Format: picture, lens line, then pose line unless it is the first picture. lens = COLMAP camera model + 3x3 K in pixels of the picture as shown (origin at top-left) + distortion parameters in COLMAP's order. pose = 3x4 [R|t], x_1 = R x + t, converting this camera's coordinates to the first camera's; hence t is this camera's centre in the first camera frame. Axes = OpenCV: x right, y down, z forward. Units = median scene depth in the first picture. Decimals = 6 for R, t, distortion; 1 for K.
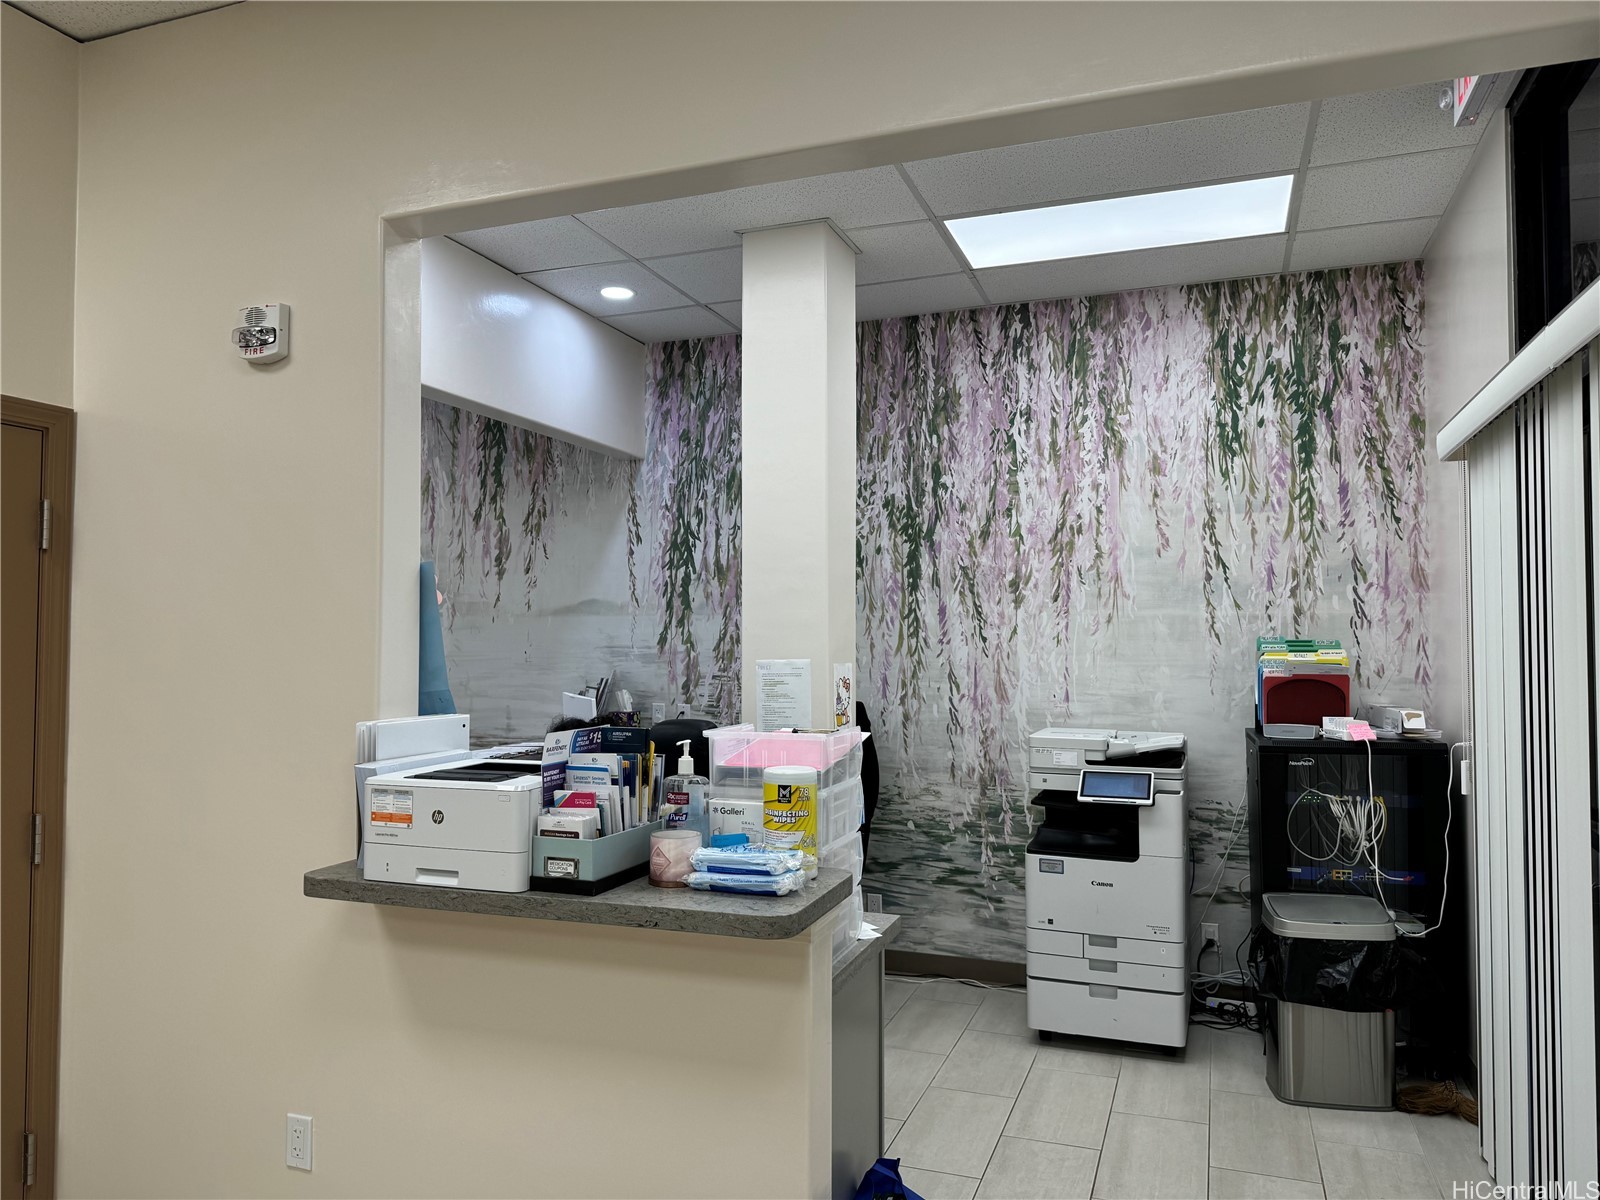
lens RADIAL K [[1114.4, 0, 761.4], [0, 1114.4, 607.4], [0, 0, 1]] dist [0.031336, -0.045853]
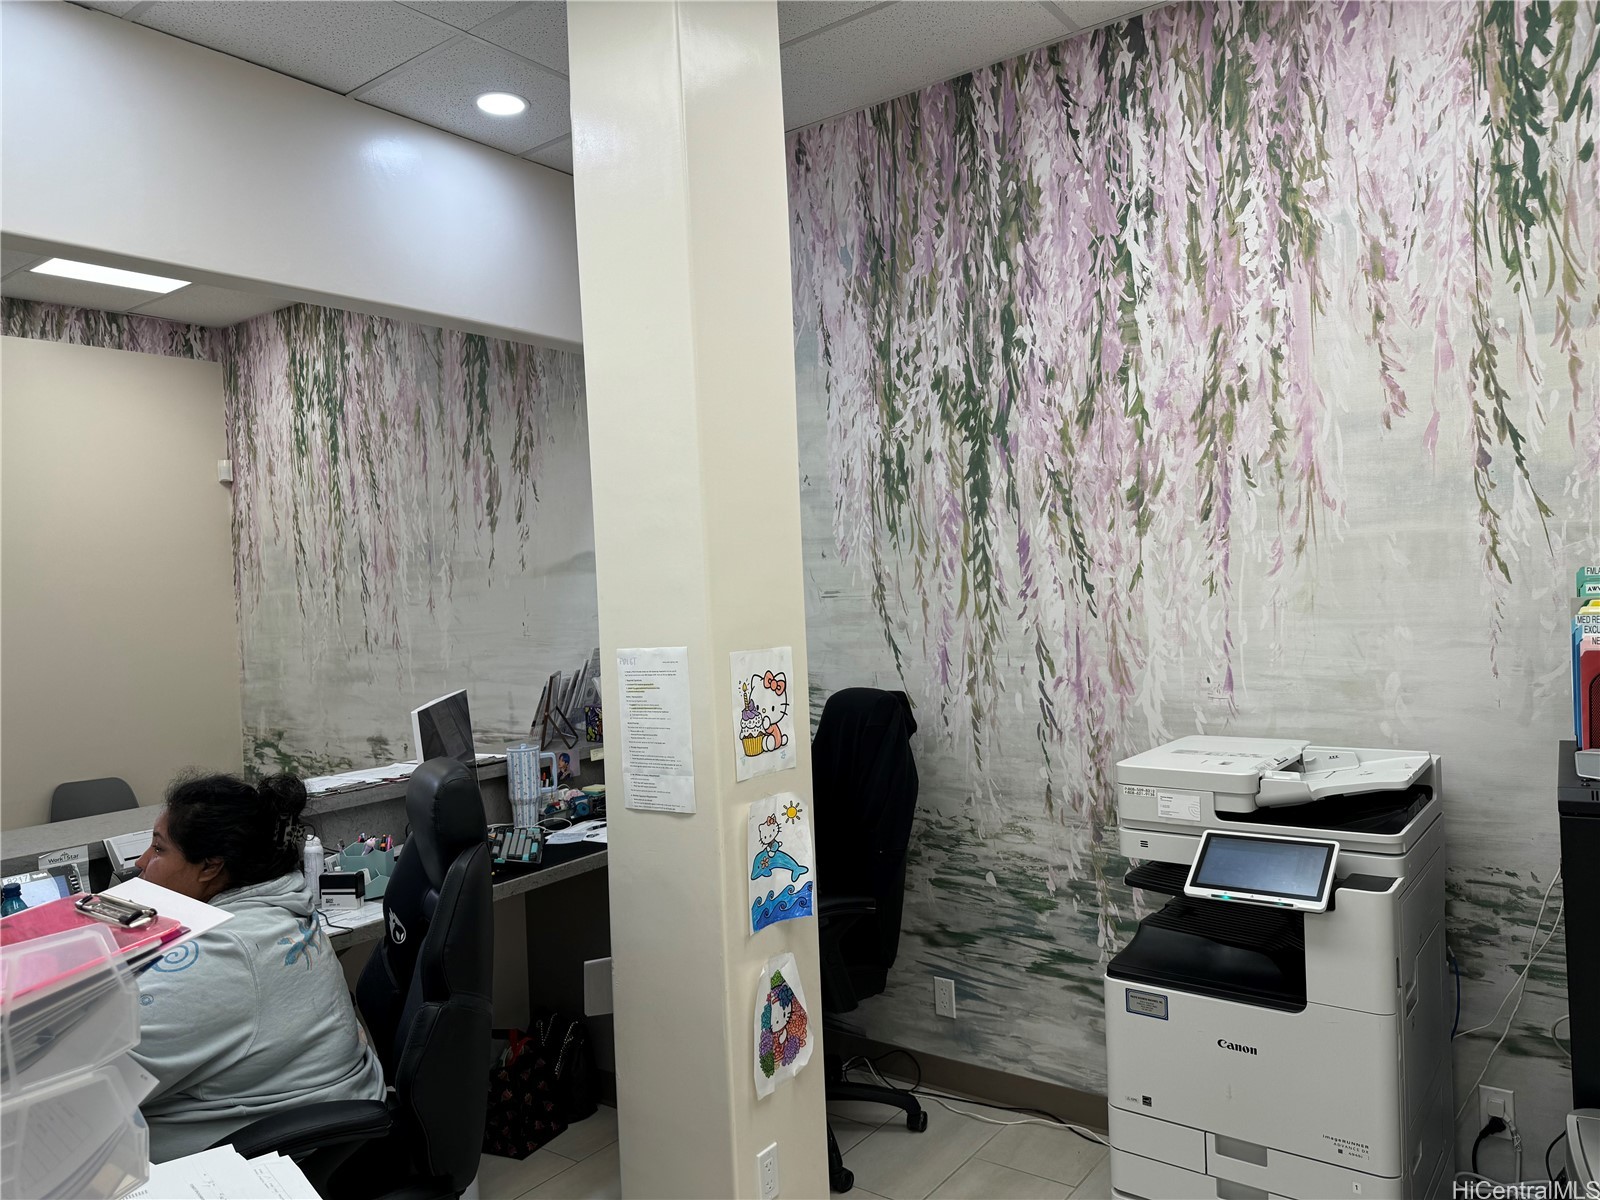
lens RADIAL K [[1114.4, 0, 797.0], [0, 1114.4, 607.0], [0, 0, 1]] dist [0.031336, -0.045853]
pose [[0.962329, -0.038213, -0.269190, 0.213978], [0.053708, 0.997282, 0.050433, -0.000738], [0.266532, -0.062991, 0.961766, 0.371979]]
